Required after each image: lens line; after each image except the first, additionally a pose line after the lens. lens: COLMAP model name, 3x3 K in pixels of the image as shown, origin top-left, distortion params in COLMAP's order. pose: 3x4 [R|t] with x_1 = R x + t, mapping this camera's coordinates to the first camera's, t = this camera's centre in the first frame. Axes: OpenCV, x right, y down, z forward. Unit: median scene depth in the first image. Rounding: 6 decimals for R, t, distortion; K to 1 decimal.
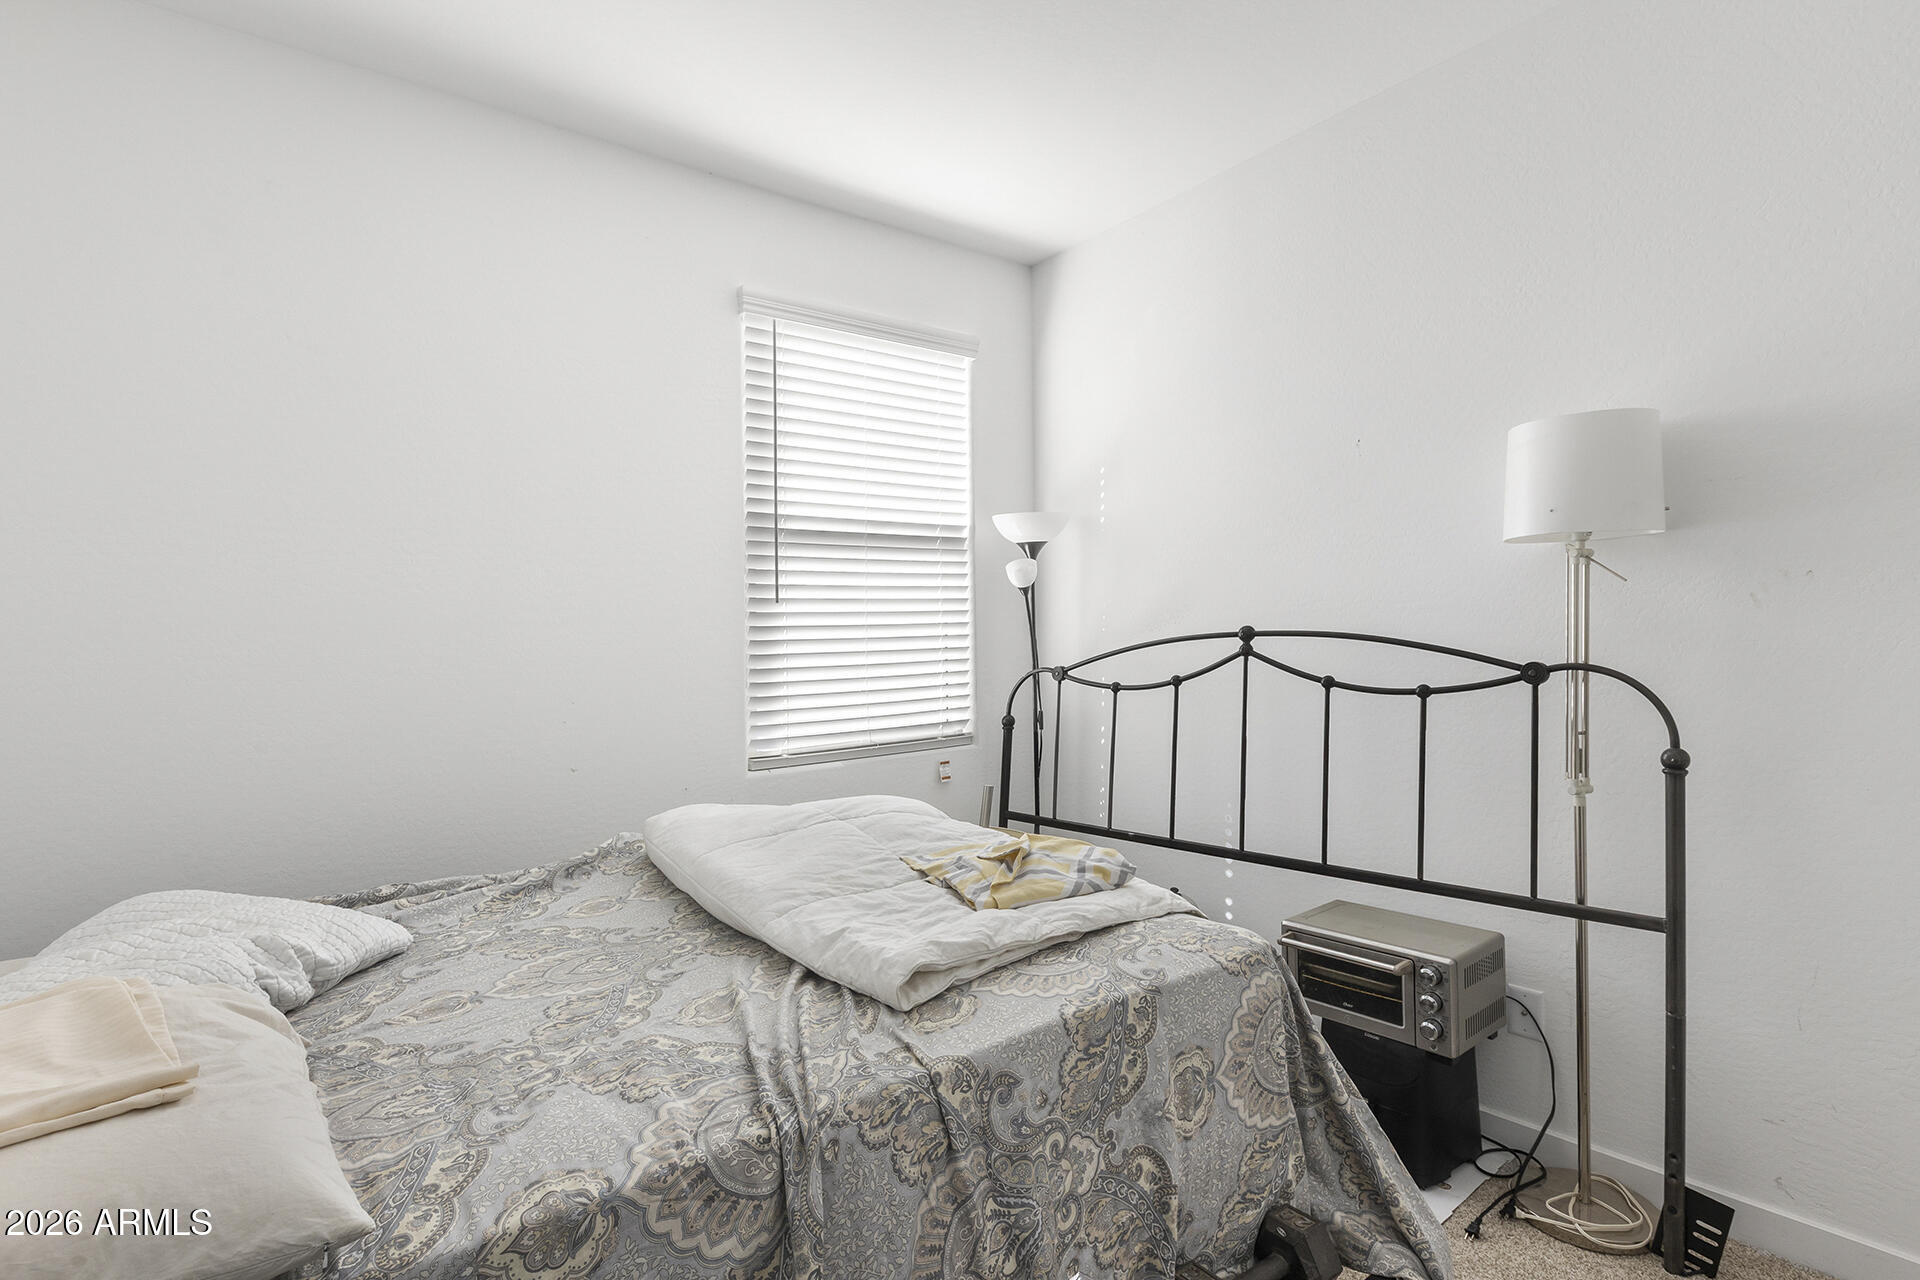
lens RADIAL K [[908.4, 0, 959.6], [0, 908.4, 636.2], [0, 0, 1]] dist [-0.000391, -0.000161]
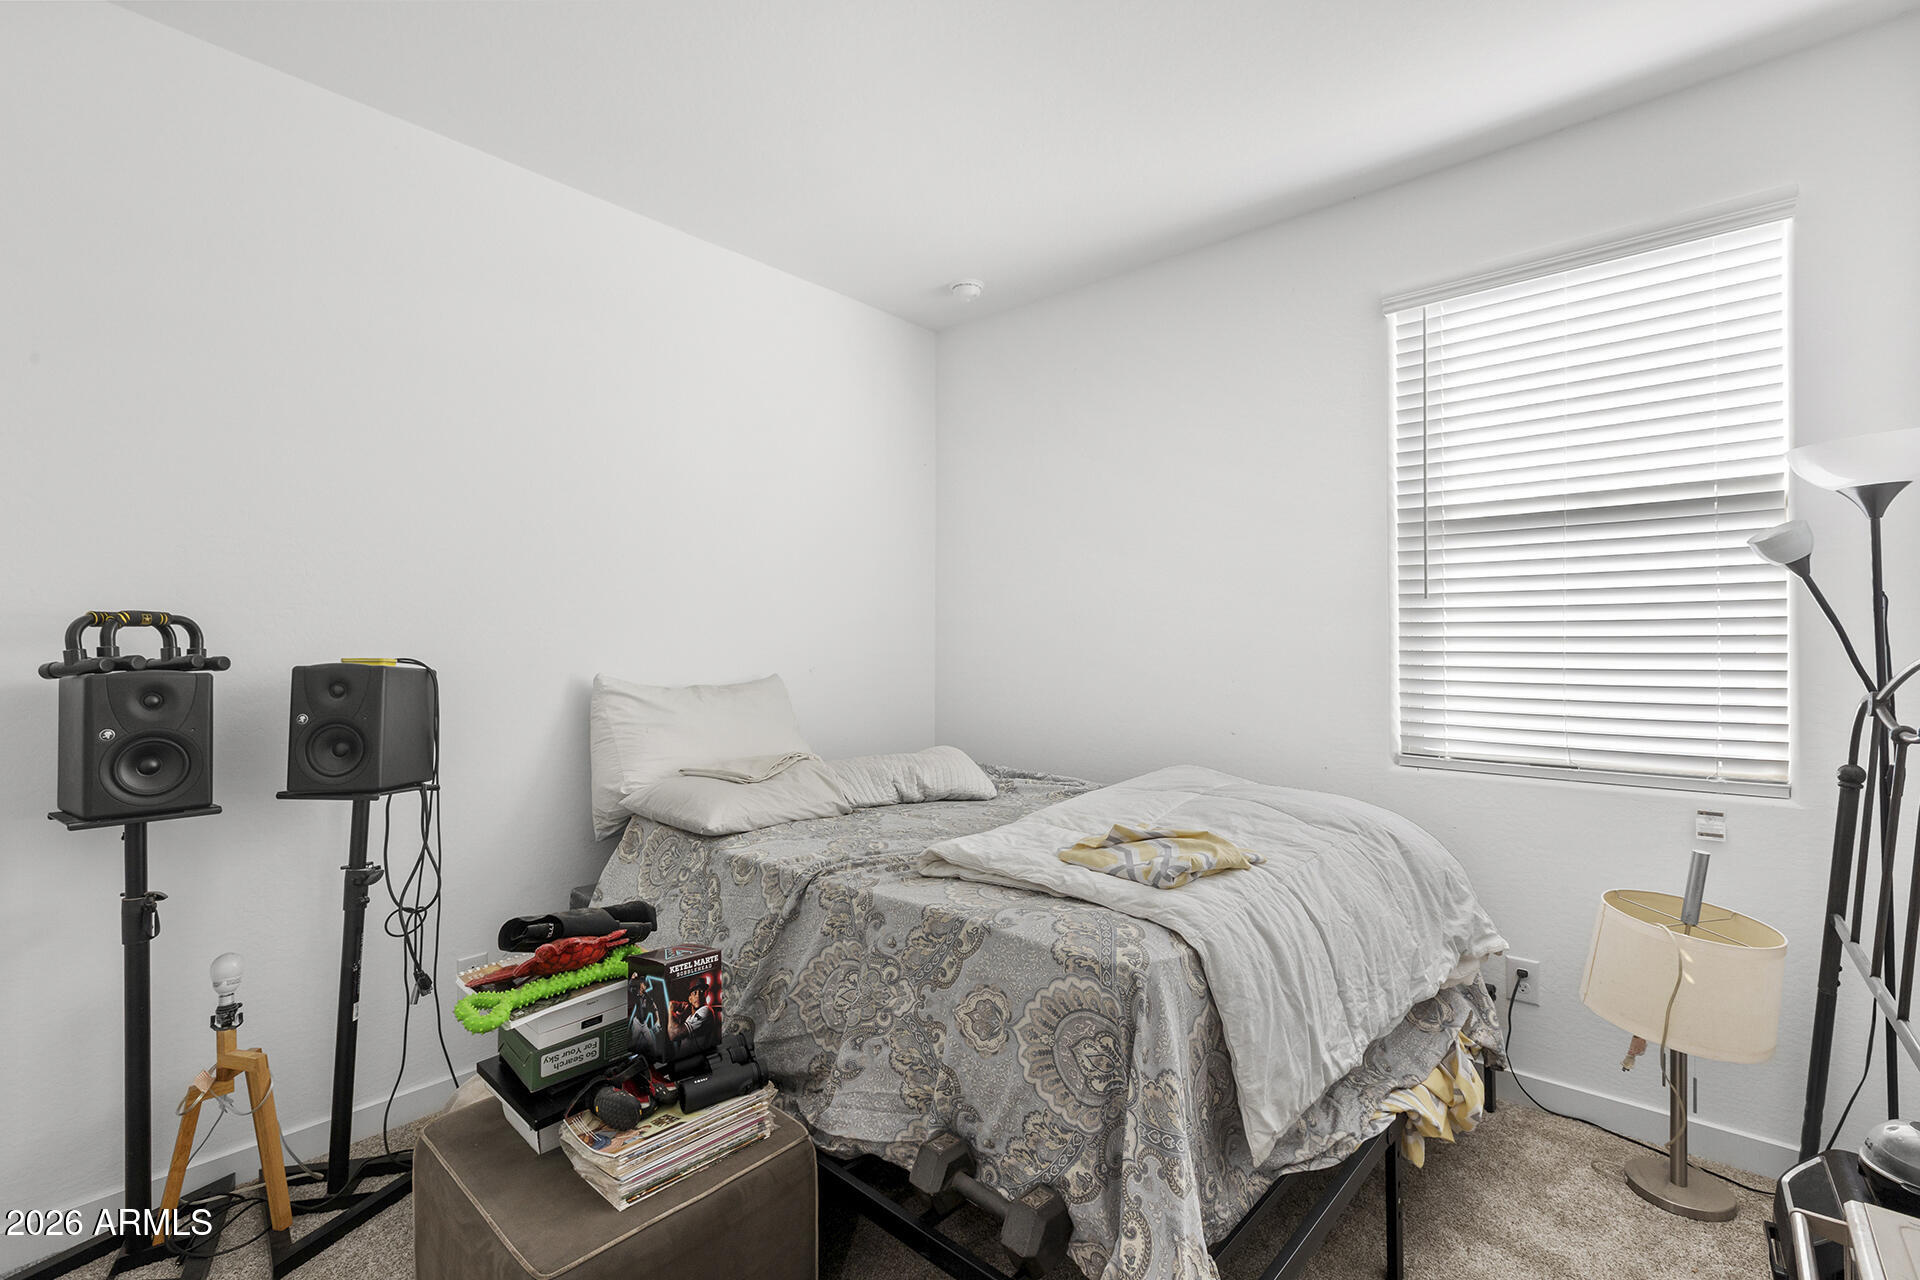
lens RADIAL K [[864.8, 0, 951.7], [0, 864.8, 630.9], [0, 0, 1]] dist [-0.001794, -0.000736]
pose [[0.187404, 0.021202, -0.982054, 1.321552], [-0.002201, 0.999774, 0.021164, -0.044168], [0.982280, -0.001805, 0.187409, 0.706032]]
